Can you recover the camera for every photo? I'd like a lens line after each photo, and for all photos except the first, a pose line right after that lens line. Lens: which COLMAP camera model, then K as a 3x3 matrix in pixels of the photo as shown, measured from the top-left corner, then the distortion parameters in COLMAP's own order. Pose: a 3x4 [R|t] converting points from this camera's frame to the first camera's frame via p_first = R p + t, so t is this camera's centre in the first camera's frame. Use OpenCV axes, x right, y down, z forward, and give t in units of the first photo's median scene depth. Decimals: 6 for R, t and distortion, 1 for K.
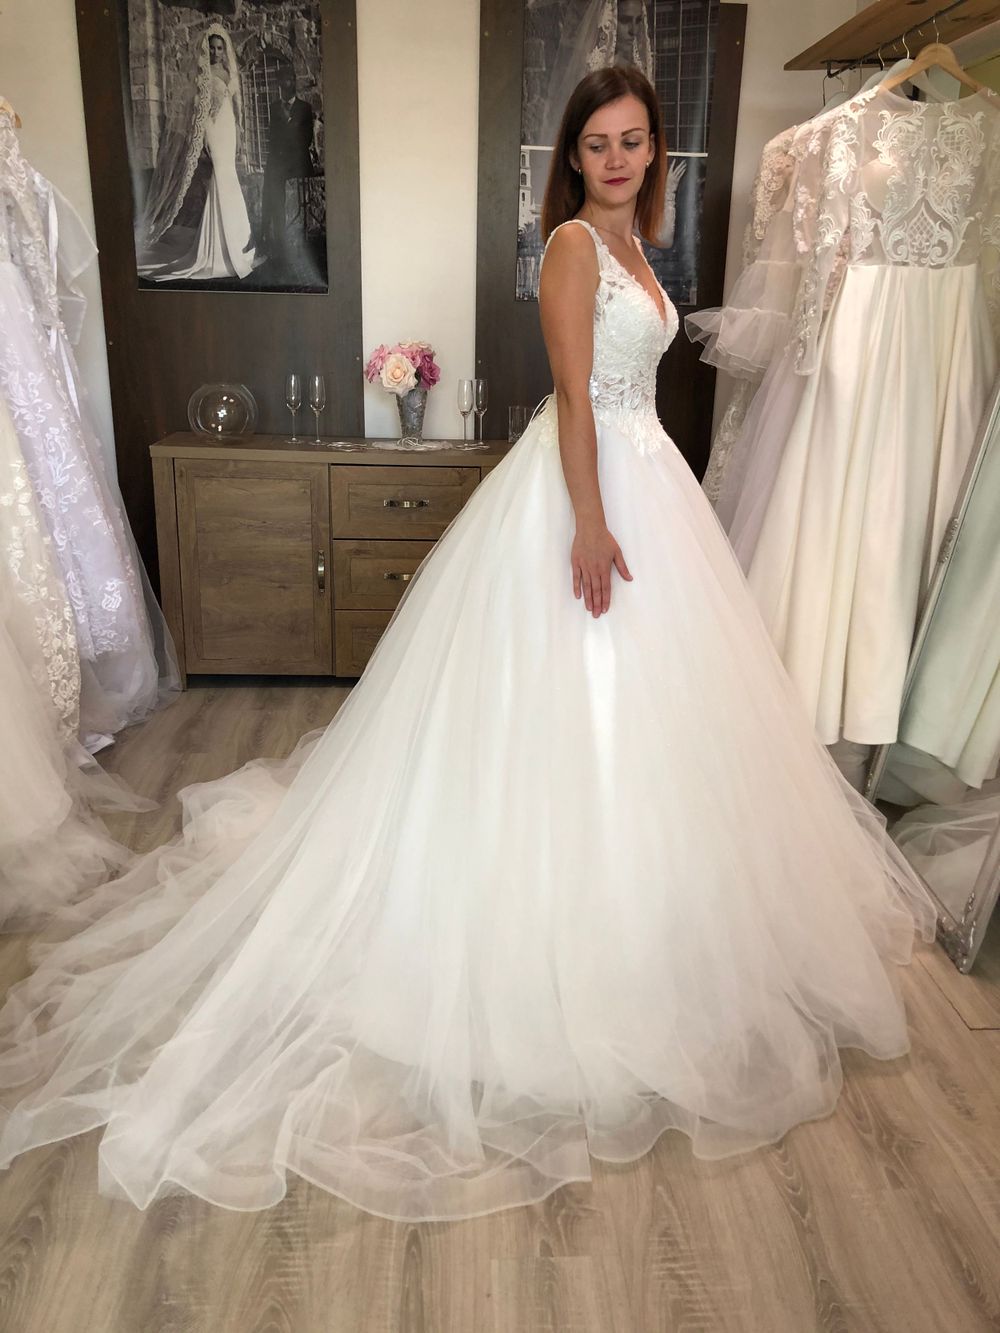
lens RADIAL K [[1096.0, 0, 516.6], [0, 1096.0, 657.2], [0, 0, 1]] dist [0.001188, 0.002803]
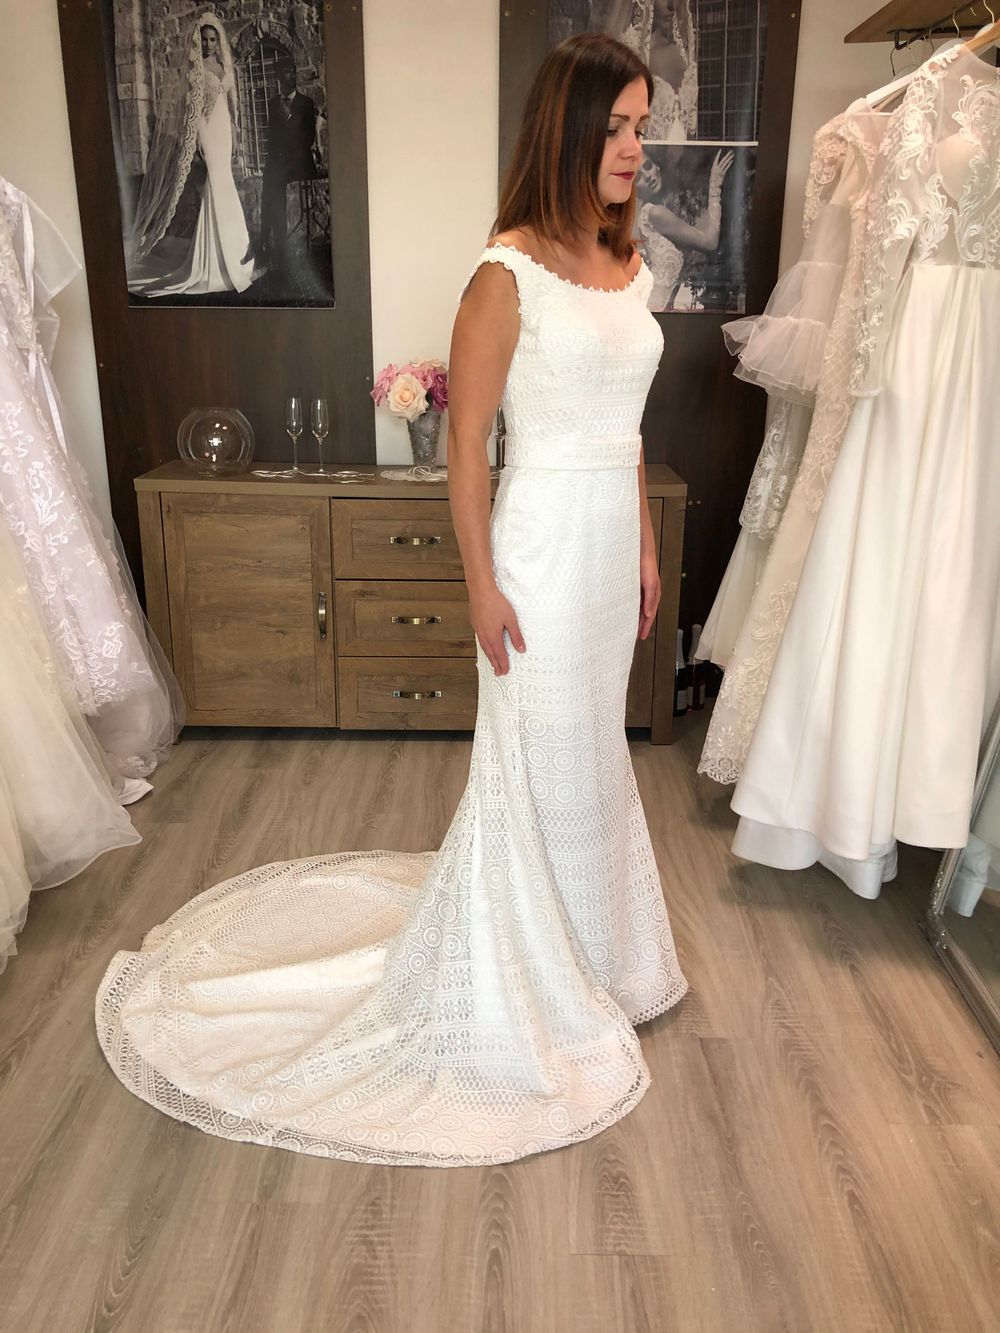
lens RADIAL K [[1096.0, 0, 507.2], [0, 1096.0, 661.6], [0, 0, 1]] dist [0.001188, 0.002803]
pose [[0.997619, 0.006013, -0.068706, 0.037074], [-0.005805, 0.999978, 0.003219, -0.044103], [0.068724, -0.002812, 0.997632, 0.107489]]
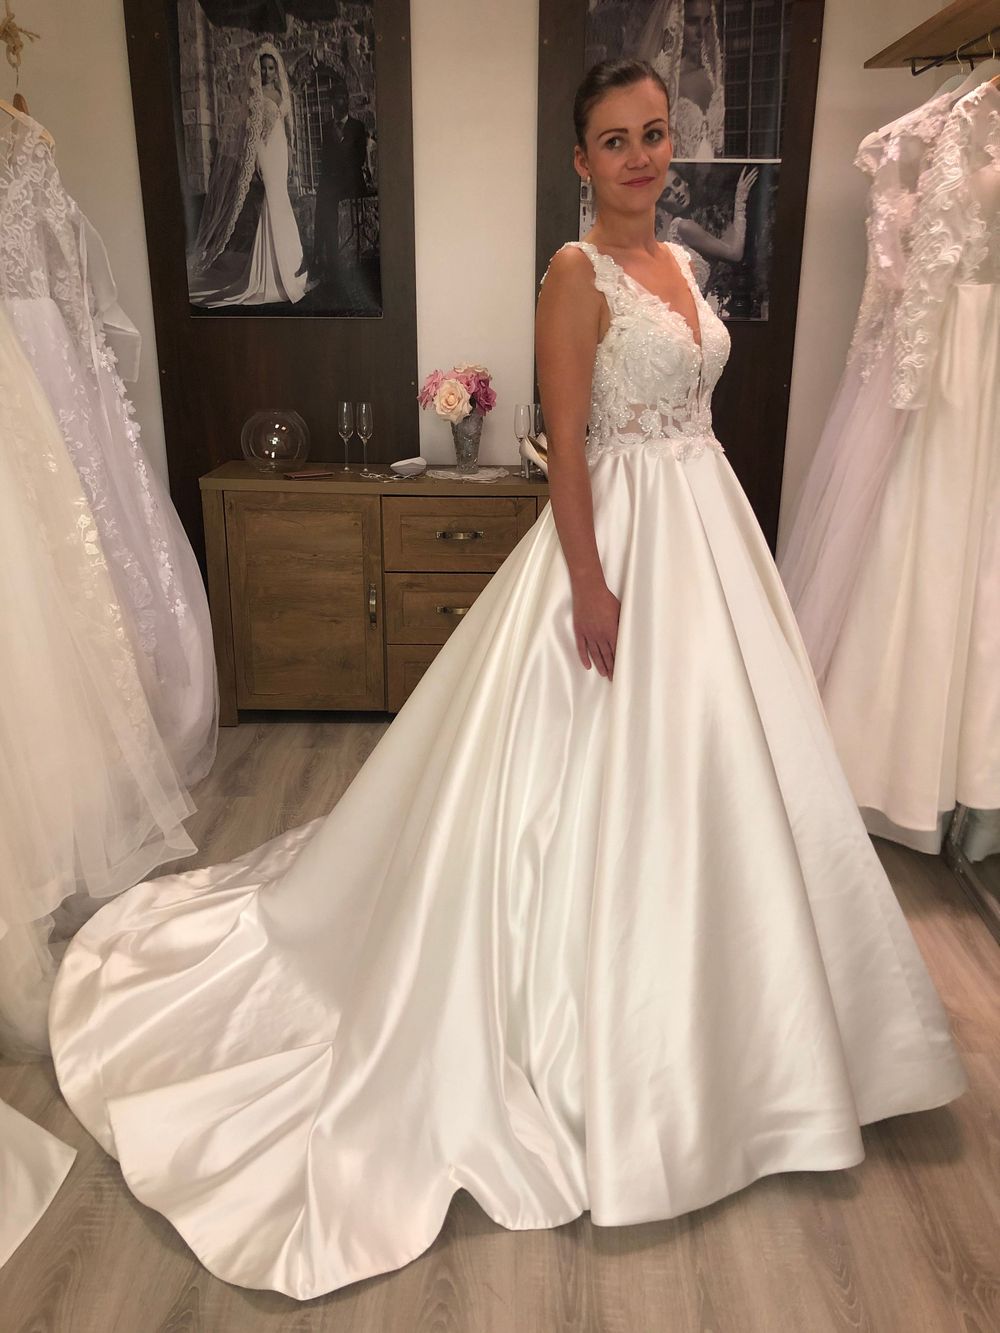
lens RADIAL K [[1096.0, 0, 505.0], [0, 1096.0, 664.4], [0, 0, 1]] dist [0.001188, 0.002803]
pose [[0.996796, 0.004541, -0.079860, 0.015876], [-0.004066, 0.999973, 0.006110, -0.032667], [0.079885, -0.005766, 0.996787, 0.043181]]
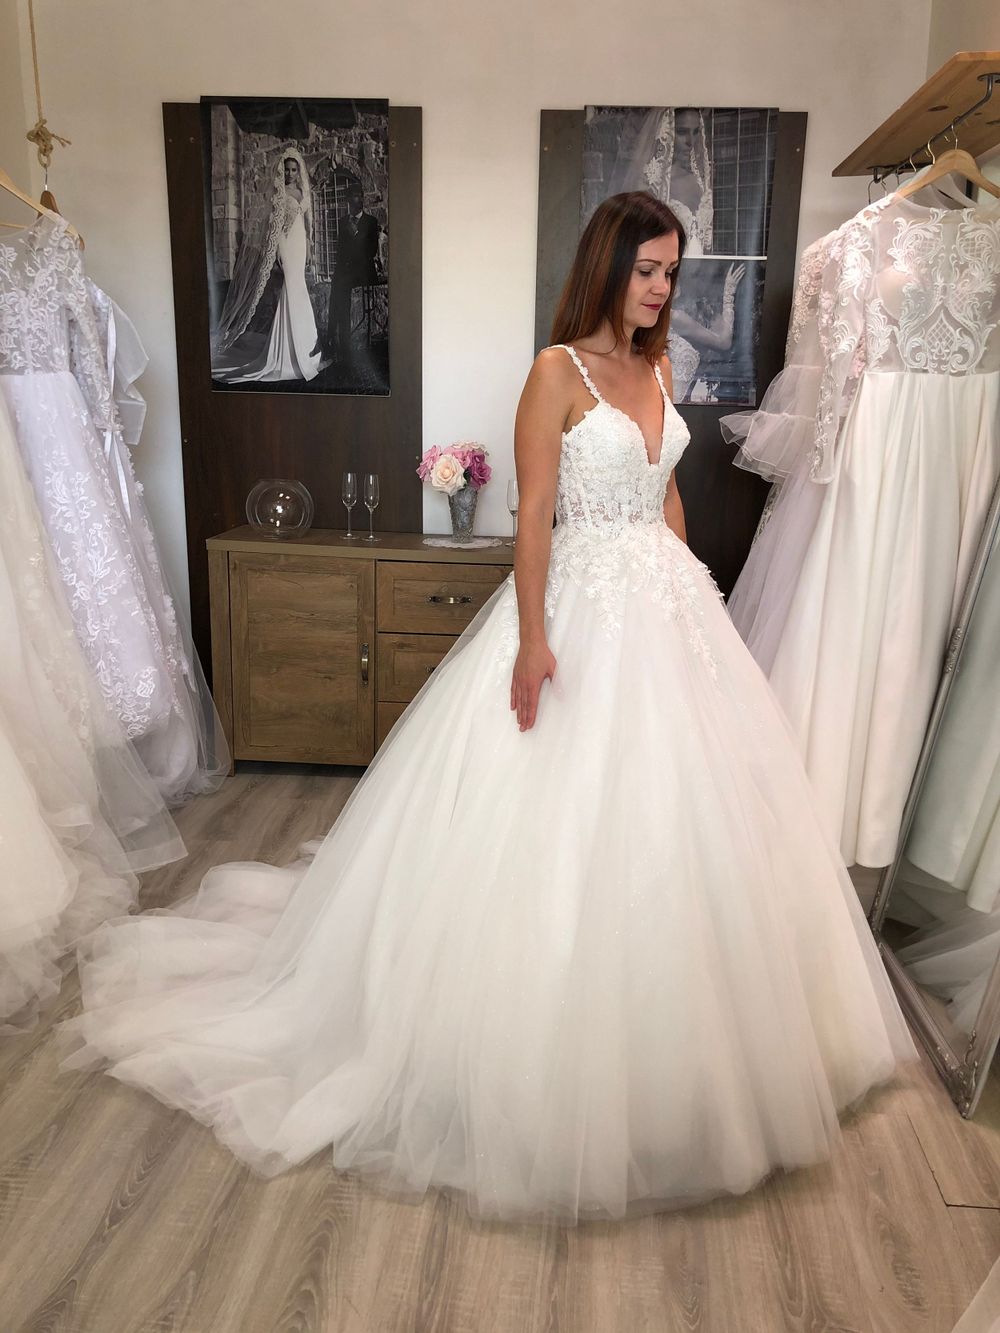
lens RADIAL K [[1096.0, 0, 521.6], [0, 1096.0, 657.2], [0, 0, 1]] dist [0.001188, 0.002803]
pose [[0.990687, 0.031176, -0.132546, 0.100583], [-0.040935, 0.996596, -0.071554, -0.017877], [0.129864, 0.076313, 0.988591, 0.015692]]
